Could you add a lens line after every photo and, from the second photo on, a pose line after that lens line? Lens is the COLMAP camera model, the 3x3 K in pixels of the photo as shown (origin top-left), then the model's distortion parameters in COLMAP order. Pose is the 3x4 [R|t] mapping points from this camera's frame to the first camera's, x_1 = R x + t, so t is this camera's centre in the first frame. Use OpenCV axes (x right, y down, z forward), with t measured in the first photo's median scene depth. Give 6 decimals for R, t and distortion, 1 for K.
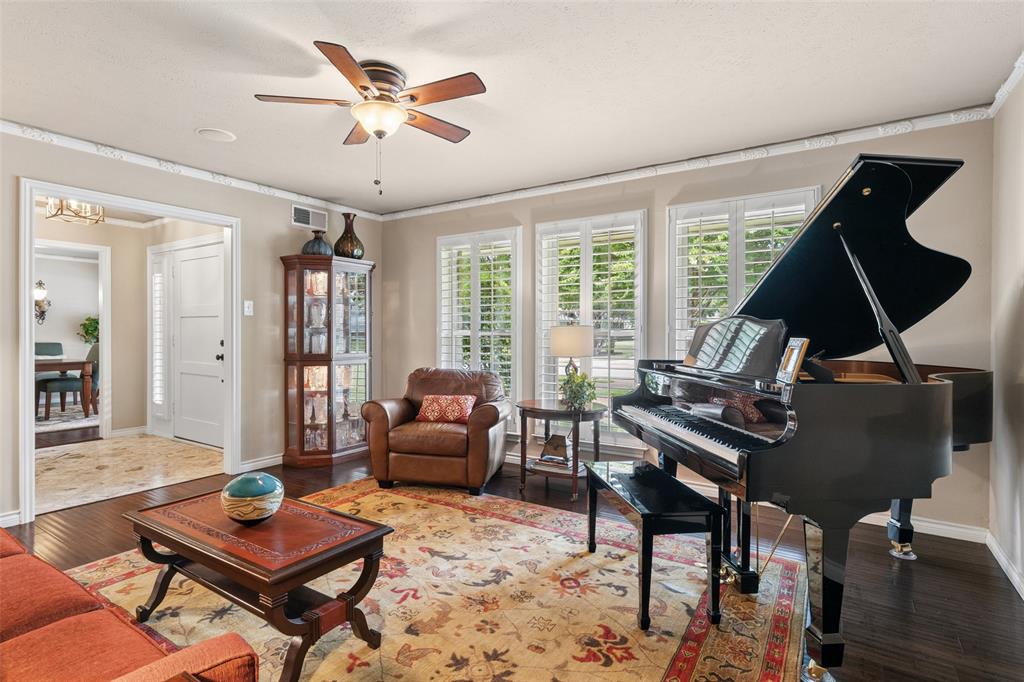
lens RADIAL K [[509.7, 0, 500.4], [0, 509.7, 337.7], [0, 0, 1]] dist [0.002476, 0.000257]
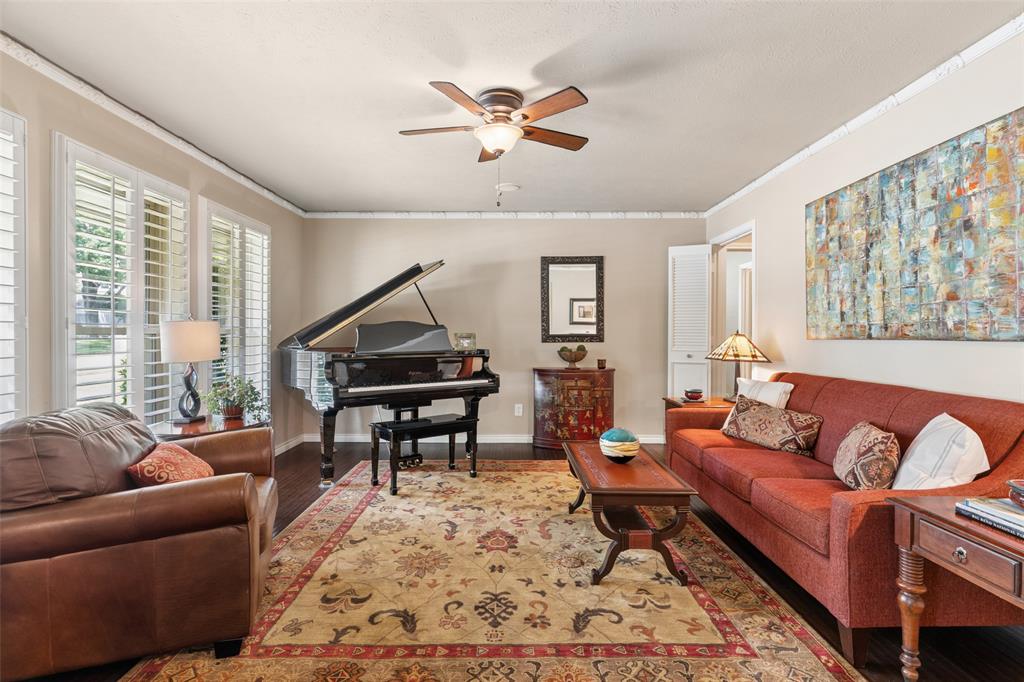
lens RADIAL K [[509.7, 0, 500.4], [0, 509.7, 337.7], [0, 0, 1]] dist [0.002476, 0.000257]
pose [[-0.549663, -0.008995, 0.835338, -0.928074], [0.003122, 0.999913, 0.012821, -0.007466], [-0.835380, 0.009656, -0.549587, 1.277985]]
